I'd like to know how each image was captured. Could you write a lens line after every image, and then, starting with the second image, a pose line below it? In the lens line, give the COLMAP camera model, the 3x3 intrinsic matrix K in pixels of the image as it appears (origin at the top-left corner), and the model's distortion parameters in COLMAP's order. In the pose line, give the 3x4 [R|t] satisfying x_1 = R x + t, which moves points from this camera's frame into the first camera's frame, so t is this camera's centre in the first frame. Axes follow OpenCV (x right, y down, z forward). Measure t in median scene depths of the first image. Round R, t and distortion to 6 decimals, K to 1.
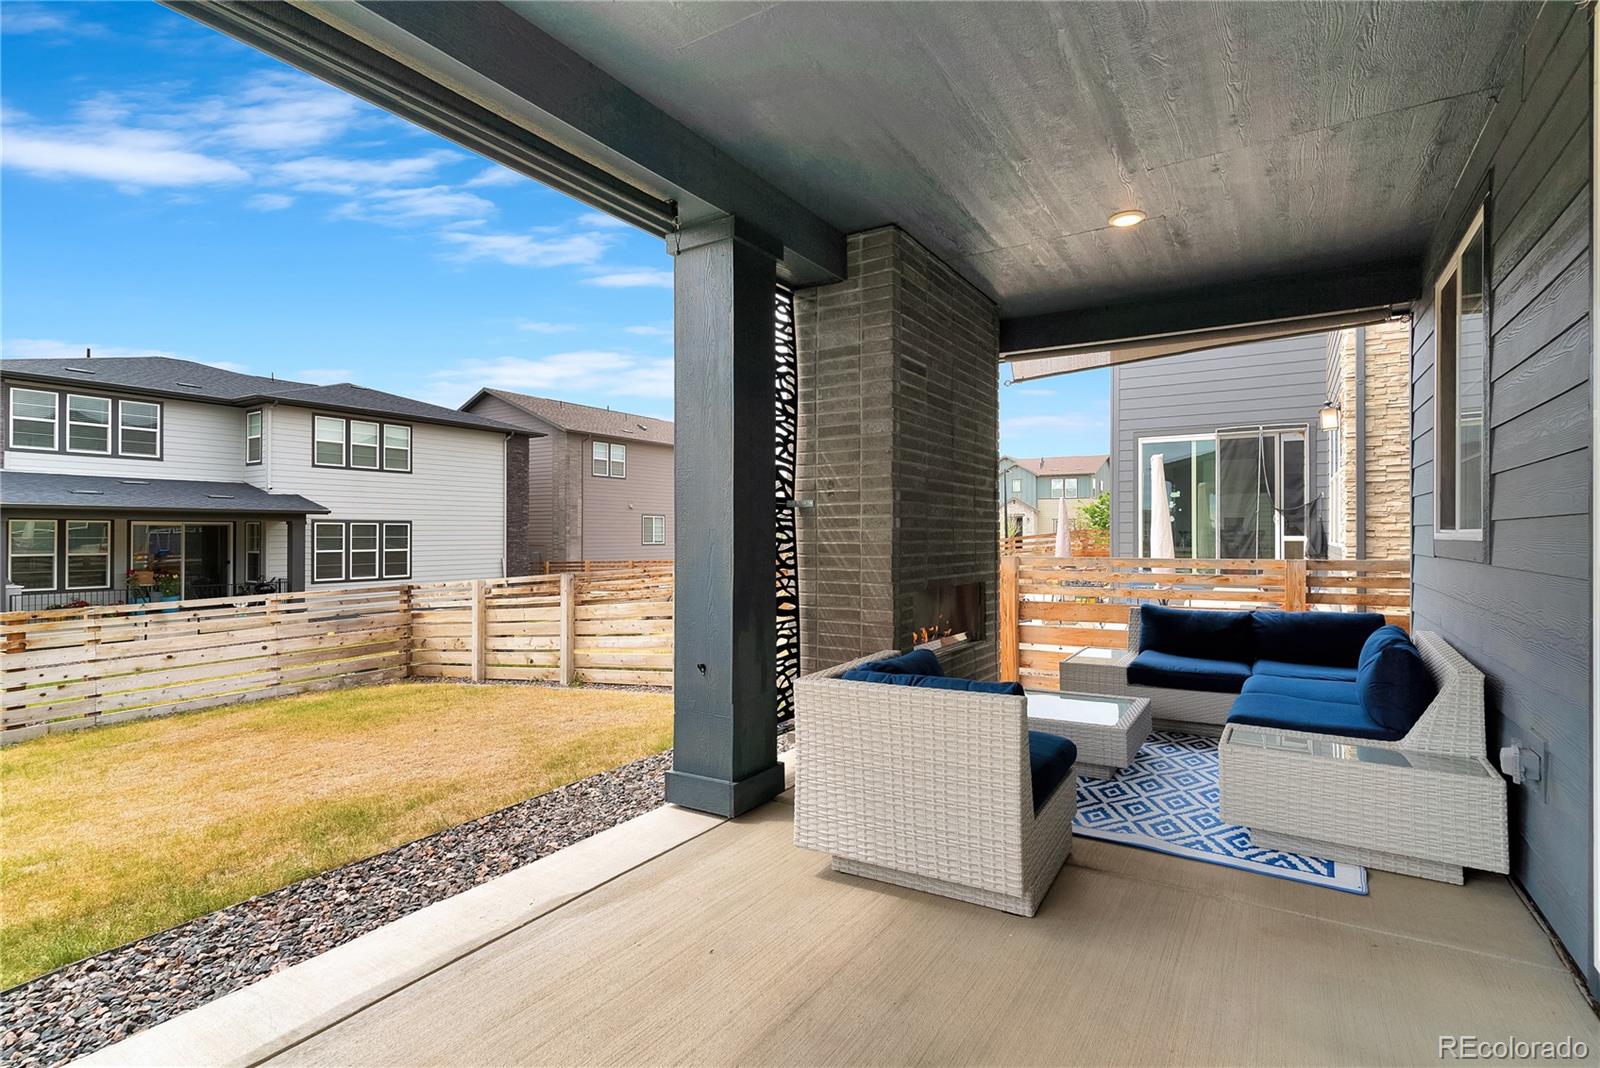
lens RADIAL K [[794.1, 0, 793.6], [0, 794.1, 526.1], [0, 0, 1]] dist [0.002641, 0.002815]
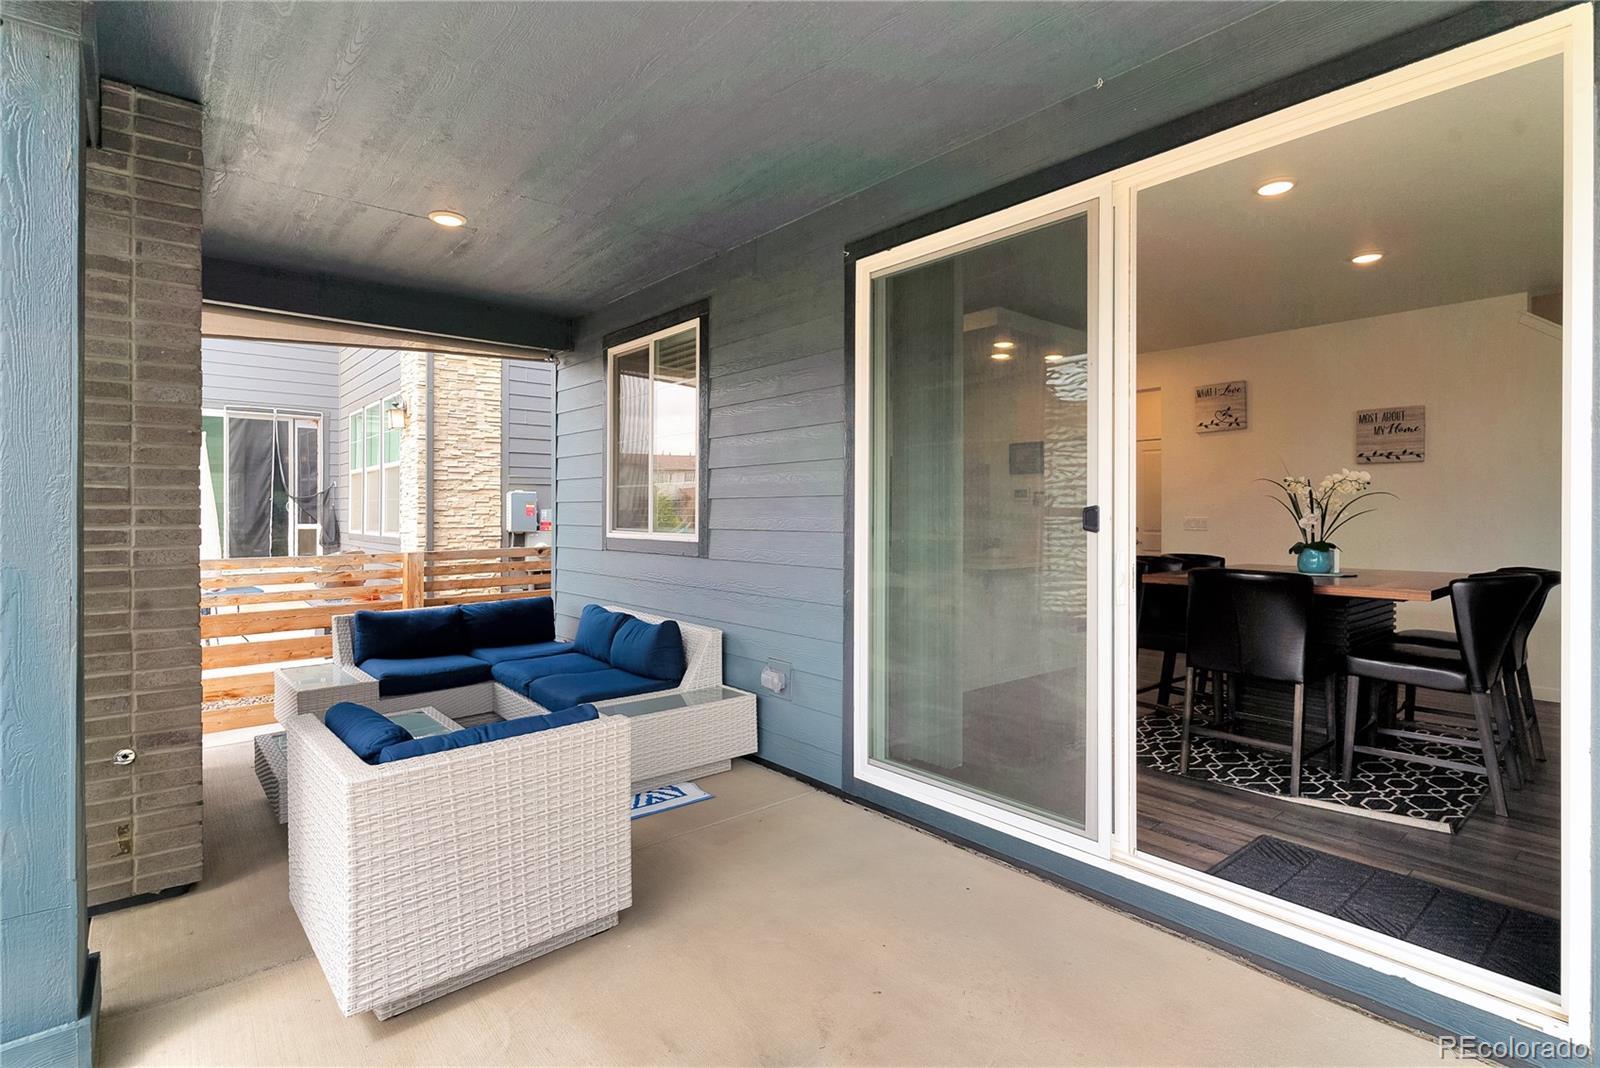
lens RADIAL K [[794.1, 0, 815.0], [0, 794.1, 511.1], [0, 0, 1]] dist [0.002641, 0.002815]
pose [[0.270006, 0.001806, 0.962857, -0.371958], [-0.012999, 0.999914, 0.001770, -0.032640], [-0.962771, -0.012994, 0.270007, 0.278027]]
